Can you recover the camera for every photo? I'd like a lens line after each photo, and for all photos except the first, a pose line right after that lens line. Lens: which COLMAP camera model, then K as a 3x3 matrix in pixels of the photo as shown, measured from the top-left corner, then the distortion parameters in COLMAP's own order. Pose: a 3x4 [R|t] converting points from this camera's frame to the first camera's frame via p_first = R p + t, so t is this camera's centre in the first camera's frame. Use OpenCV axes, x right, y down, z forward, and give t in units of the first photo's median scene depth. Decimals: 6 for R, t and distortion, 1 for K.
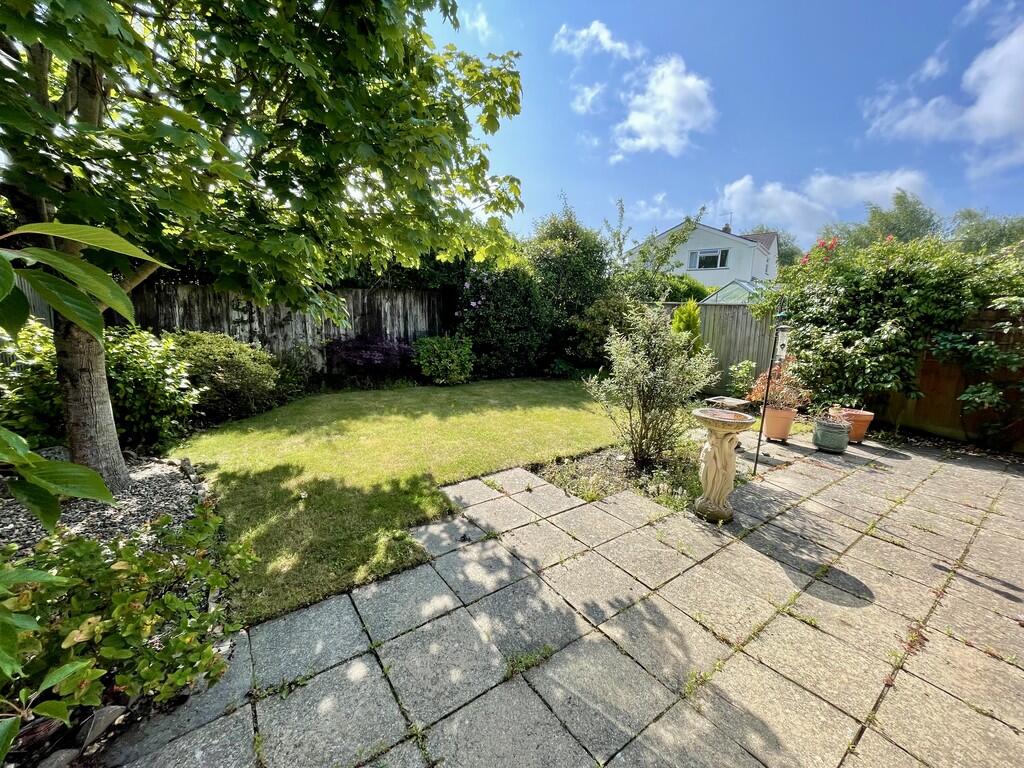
lens RADIAL K [[405.0, 0, 512.0], [0, 405.0, 384.0], [0, 0, 1]] dist [-0.001336, -0.000341]
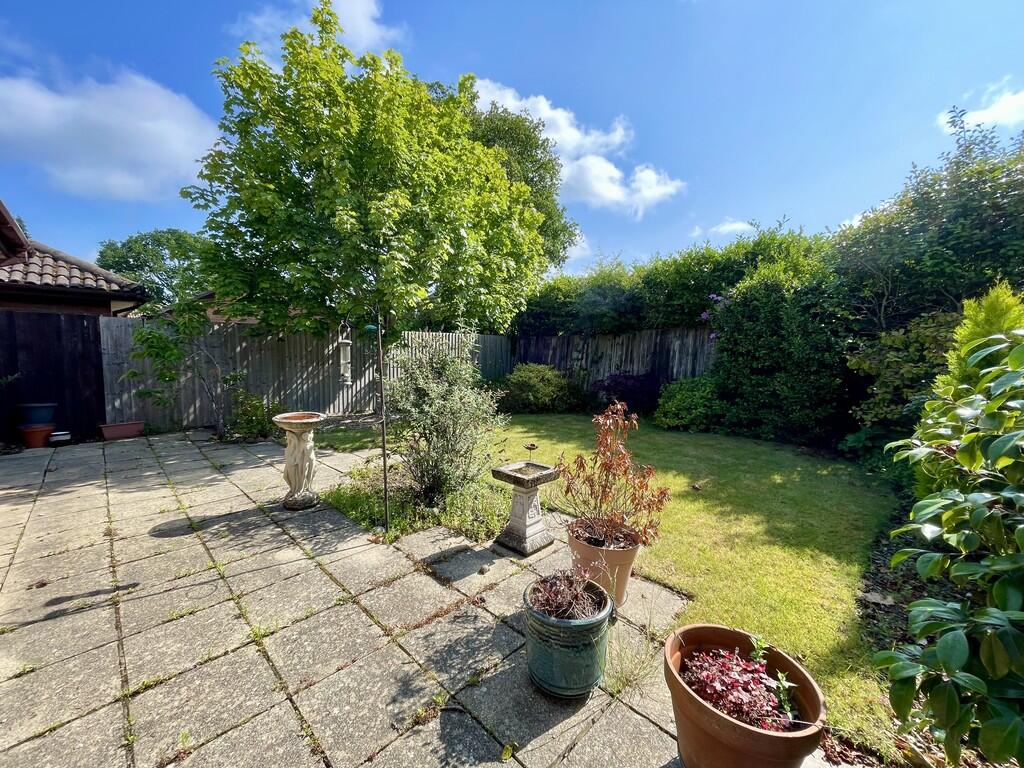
lens RADIAL K [[405.0, 0, 512.0], [0, 405.0, 384.0], [0, 0, 1]] dist [-0.001336, -0.000341]
pose [[0.185681, 0.052279, -0.981218, 1.432550], [-0.173415, 0.984653, 0.019646, -0.118320], [0.967187, 0.166510, 0.191897, 1.081912]]
